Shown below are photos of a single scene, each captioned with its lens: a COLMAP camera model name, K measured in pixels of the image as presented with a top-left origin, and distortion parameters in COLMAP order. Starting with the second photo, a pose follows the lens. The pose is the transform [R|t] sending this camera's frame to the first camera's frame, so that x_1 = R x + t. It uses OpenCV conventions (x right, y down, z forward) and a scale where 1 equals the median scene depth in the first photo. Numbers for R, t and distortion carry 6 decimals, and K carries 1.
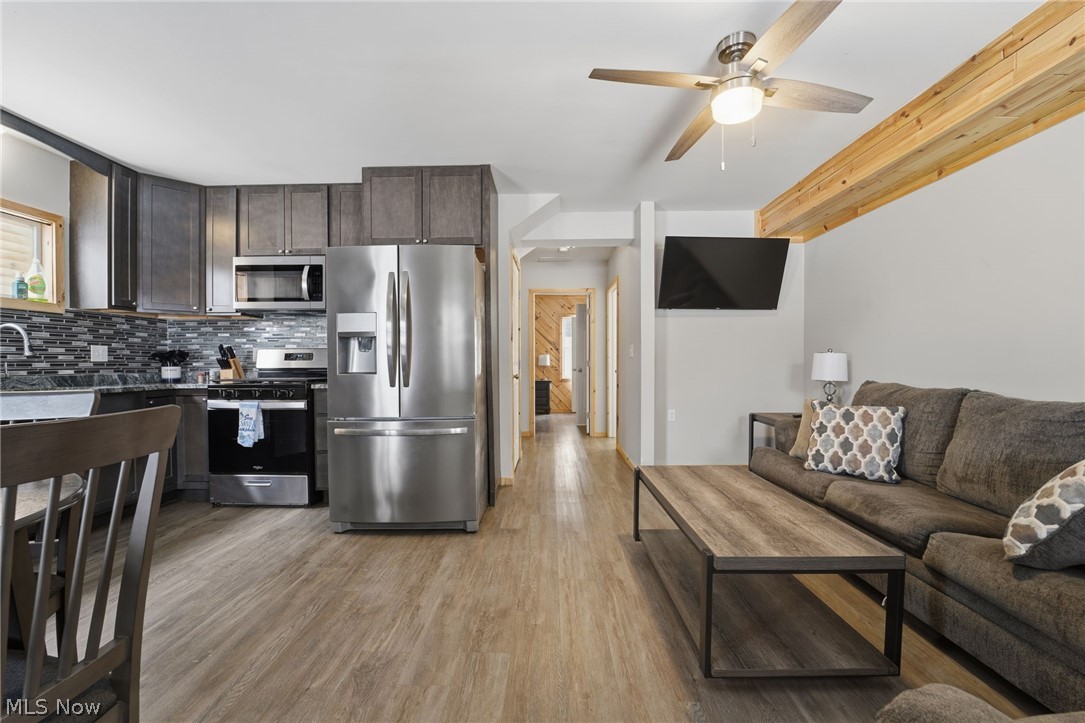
lens RADIAL K [[445.9, 0, 541.0], [0, 445.9, 369.5], [0, 0, 1]] dist [-0.023963, -0.000016]
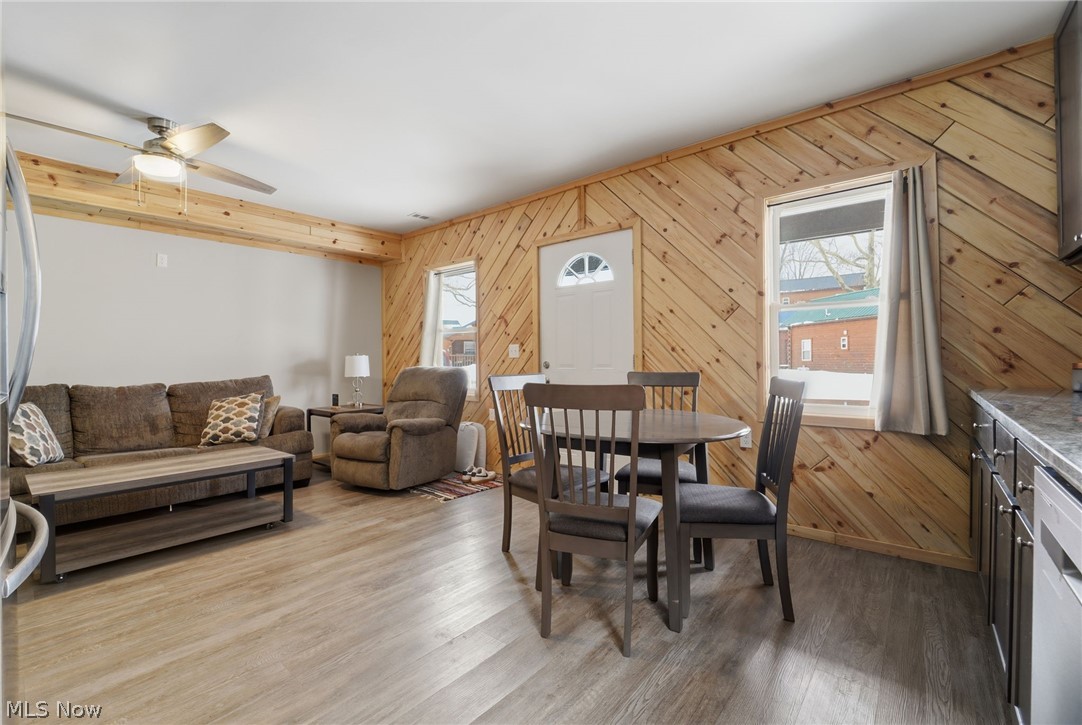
lens RADIAL K [[458.8, 0, 541.0], [0, 458.8, 362.5], [0, 0, 1]] dist [-0.025442, -0.000103]
pose [[-0.781224, 0.006104, 0.624221, -0.781652], [0.020106, 0.999679, 0.015388, -0.011027], [-0.623927, 0.024572, -0.781096, 0.825121]]
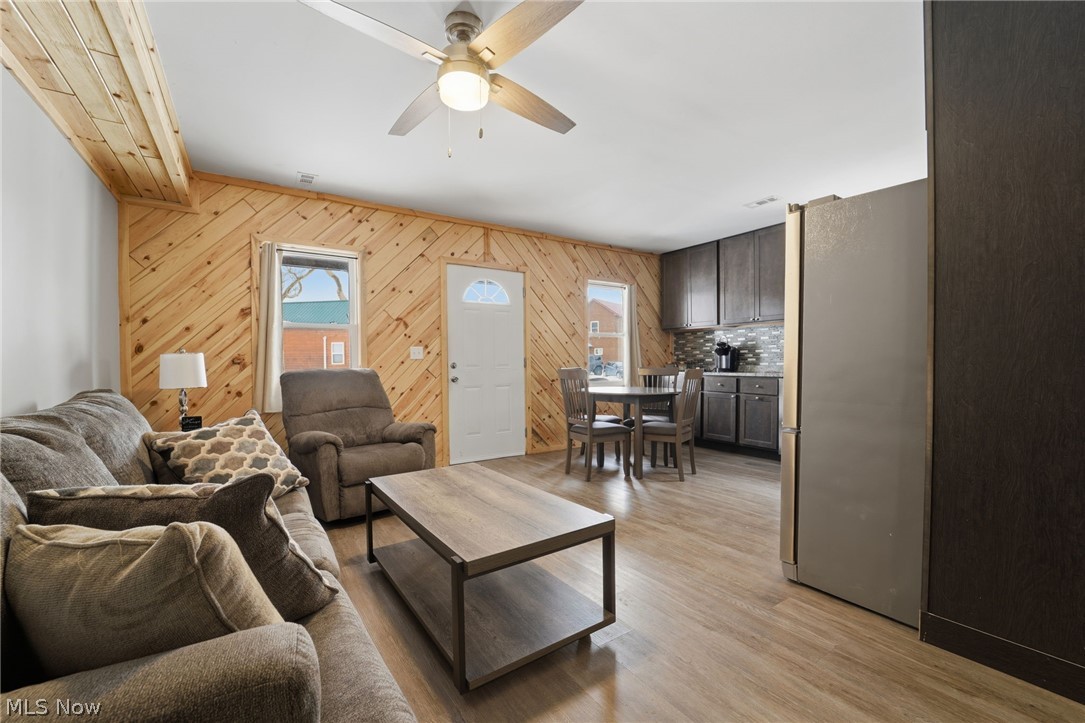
lens RADIAL K [[445.9, 0, 541.0], [0, 445.9, 369.5], [0, 0, 1]] dist [-0.023963, -0.000016]
pose [[-0.820800, 0.019761, -0.570873, 0.528304], [0.002818, 0.999529, 0.030547, -0.015007], [0.571208, 0.023464, -0.820470, 1.158048]]
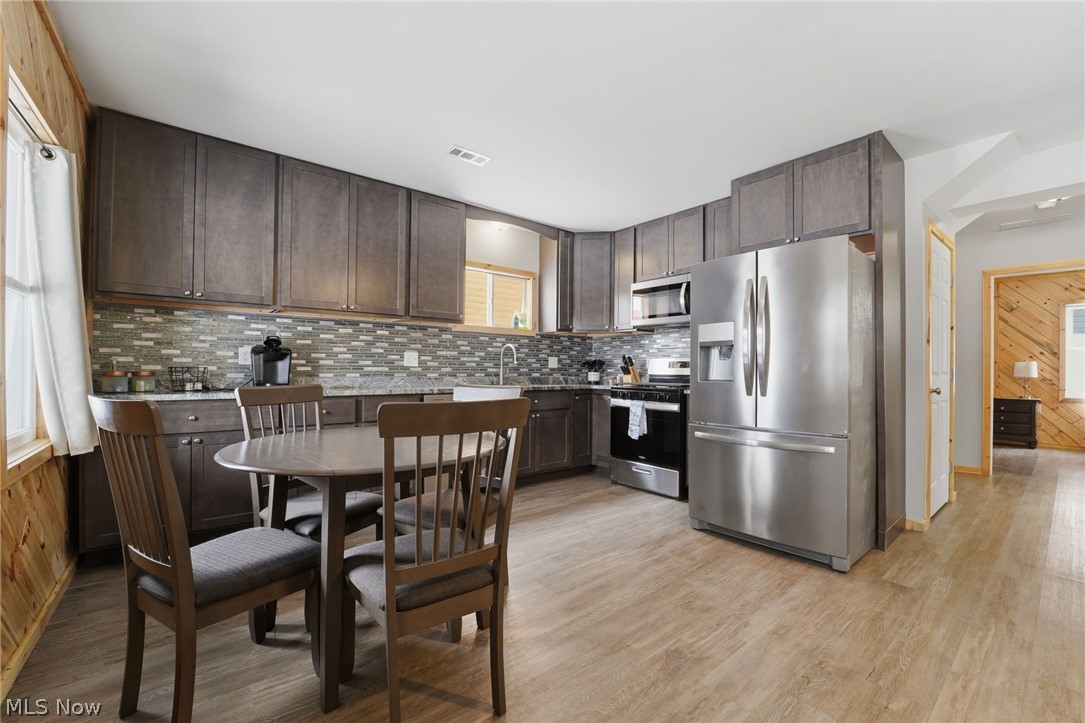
lens RADIAL K [[441.6, 0, 545.4], [0, 441.6, 370.1], [0, 0, 1]] dist [-0.020851, 0.000438]
pose [[0.650126, 0.008810, -0.759776, 0.092681], [-0.021094, 0.999757, -0.006457, -0.000925], [0.759534, 0.020225, 0.650153, 0.019114]]
